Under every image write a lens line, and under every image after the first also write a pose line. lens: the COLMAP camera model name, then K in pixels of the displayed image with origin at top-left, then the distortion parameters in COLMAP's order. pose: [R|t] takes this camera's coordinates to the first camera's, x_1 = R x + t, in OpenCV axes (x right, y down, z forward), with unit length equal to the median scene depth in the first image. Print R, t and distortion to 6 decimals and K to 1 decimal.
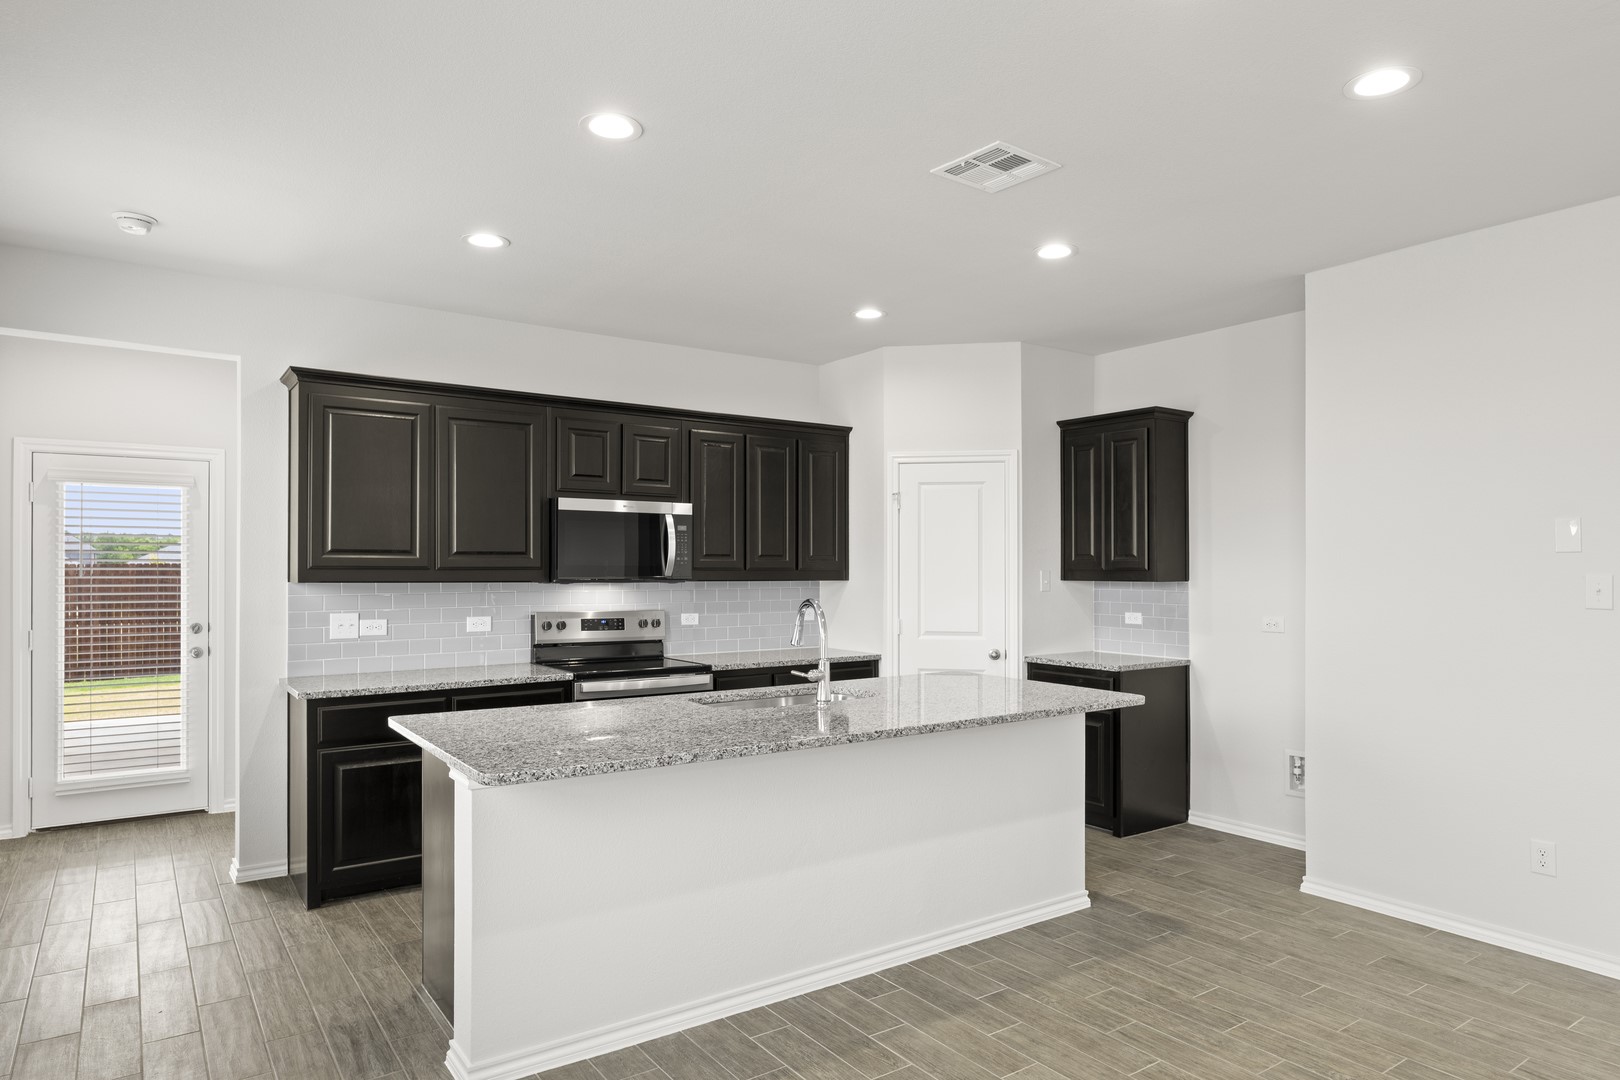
lens RADIAL K [[948.9, 0, 767.9], [0, 948.9, 556.0], [0, 0, 1]] dist [-0.014933, 0.002923]
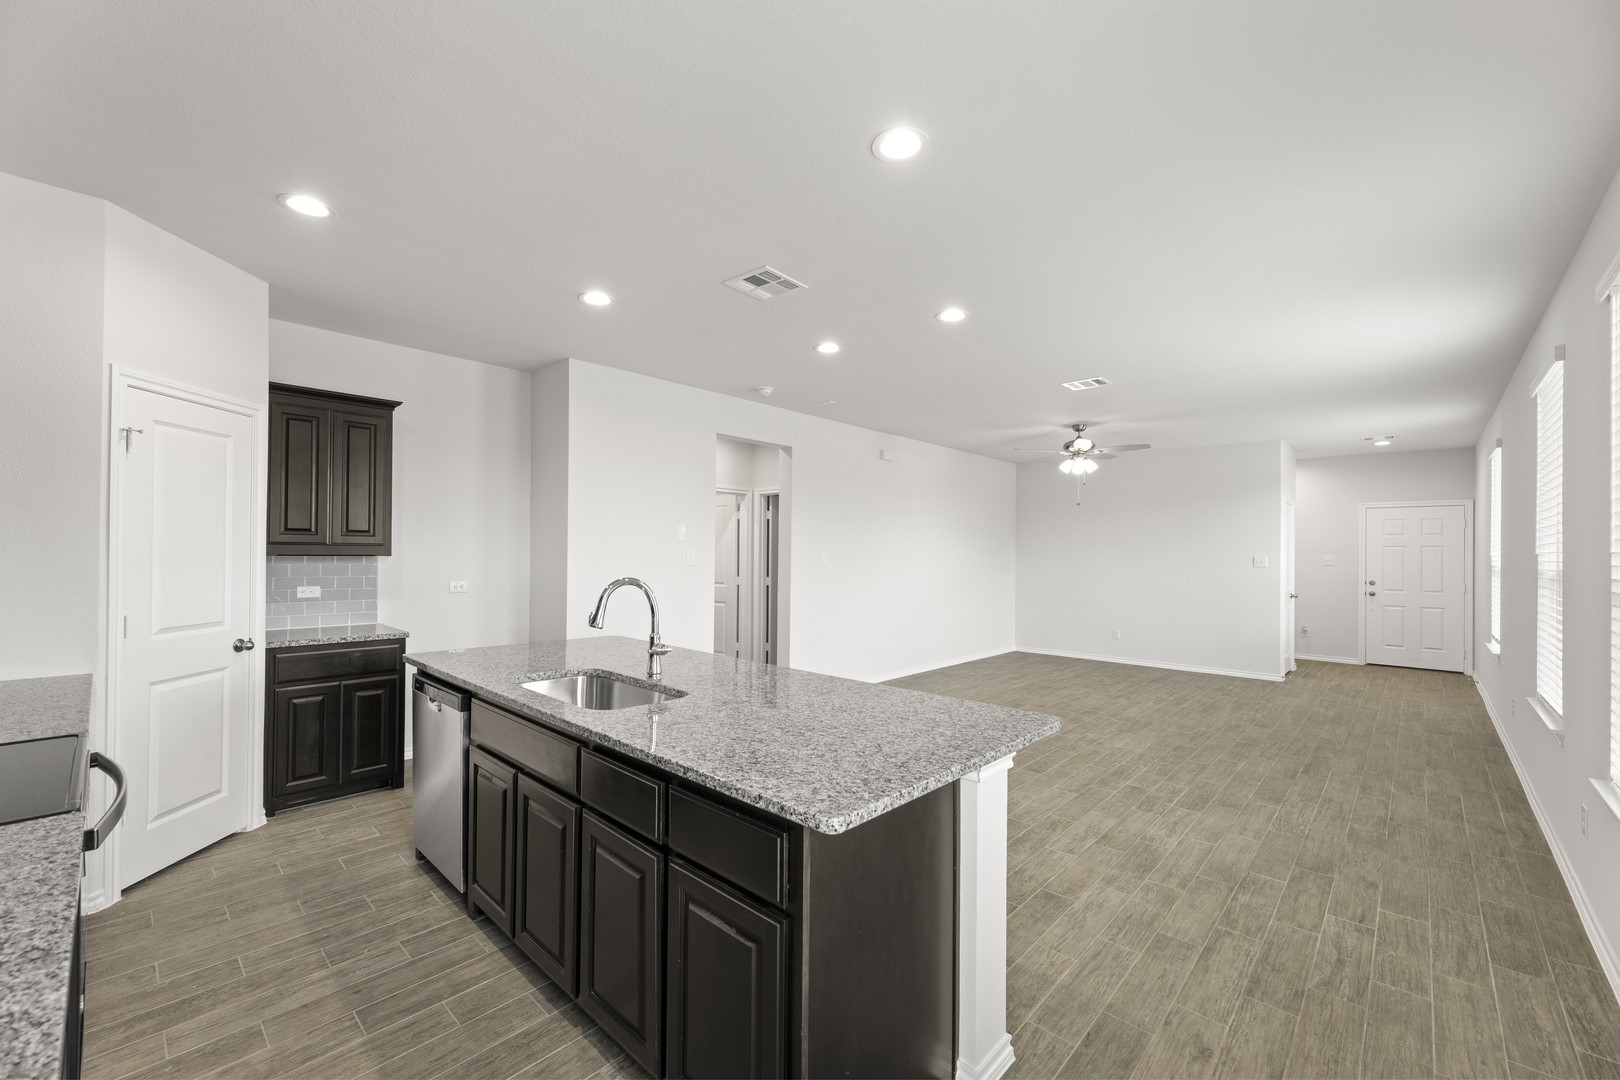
lens RADIAL K [[702.6, 0, 812.8], [0, 702.6, 550.0], [0, 0, 1]] dist [-0.001822, -0.000195]
pose [[-0.257521, -0.002692, 0.966269, -0.506248], [-0.016985, 0.999854, -0.001741, 0.014130], [-0.966123, -0.016860, -0.257529, 0.719326]]
